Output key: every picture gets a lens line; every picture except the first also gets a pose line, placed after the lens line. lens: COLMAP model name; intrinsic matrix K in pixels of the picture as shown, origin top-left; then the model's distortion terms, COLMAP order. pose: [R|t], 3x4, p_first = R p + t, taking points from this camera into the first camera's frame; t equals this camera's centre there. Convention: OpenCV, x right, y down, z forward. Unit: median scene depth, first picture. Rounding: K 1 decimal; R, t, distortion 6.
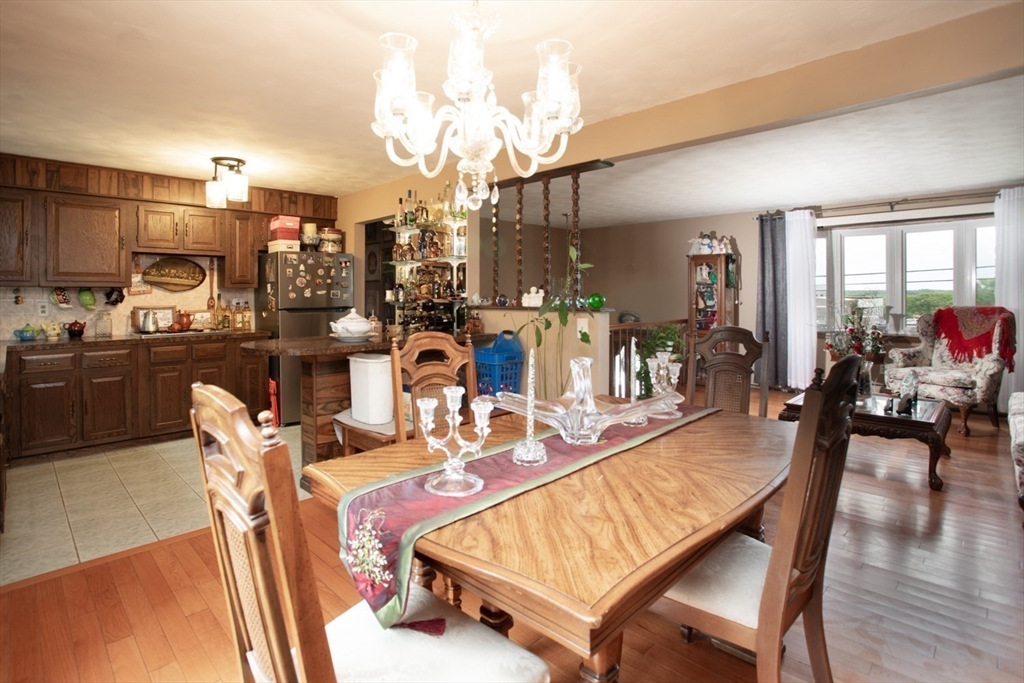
lens RADIAL K [[508.3, 0, 512.3], [0, 508.3, 295.9], [0, 0, 1]] dist [-0.015552, 0.002667]
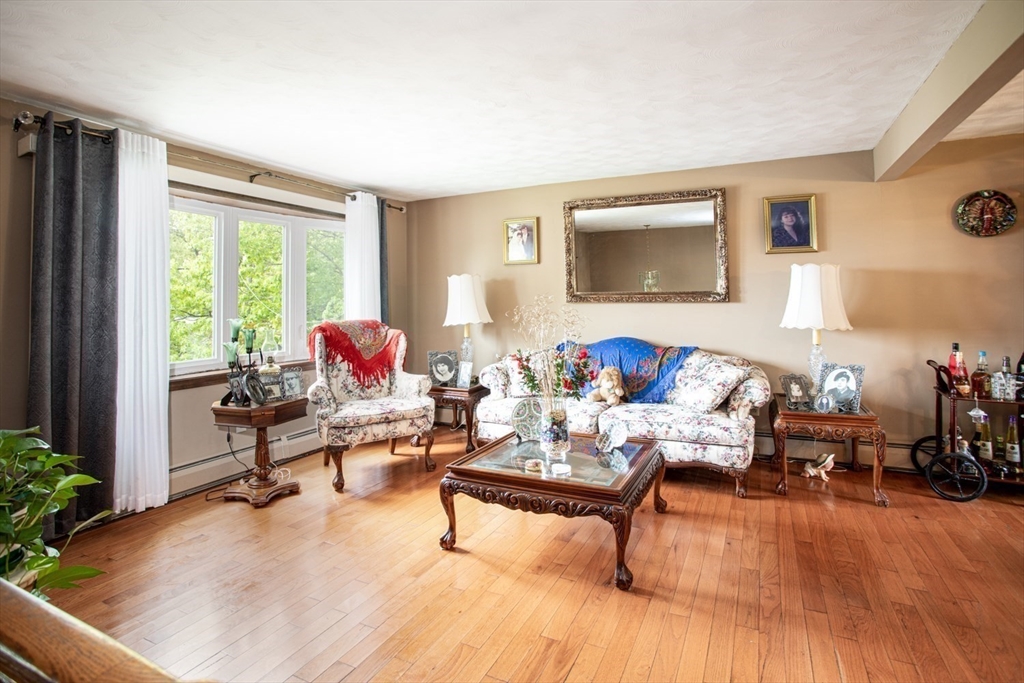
lens RADIAL K [[509.1, 0, 519.8], [0, 509.1, 276.8], [0, 0, 1]] dist [-0.053275, 0.018302]
pose [[-0.332277, 0.051216, 0.941790, 0.015269], [0.014648, 0.998684, -0.049142, -0.006276], [-0.943068, -0.002533, -0.332590, 1.011104]]
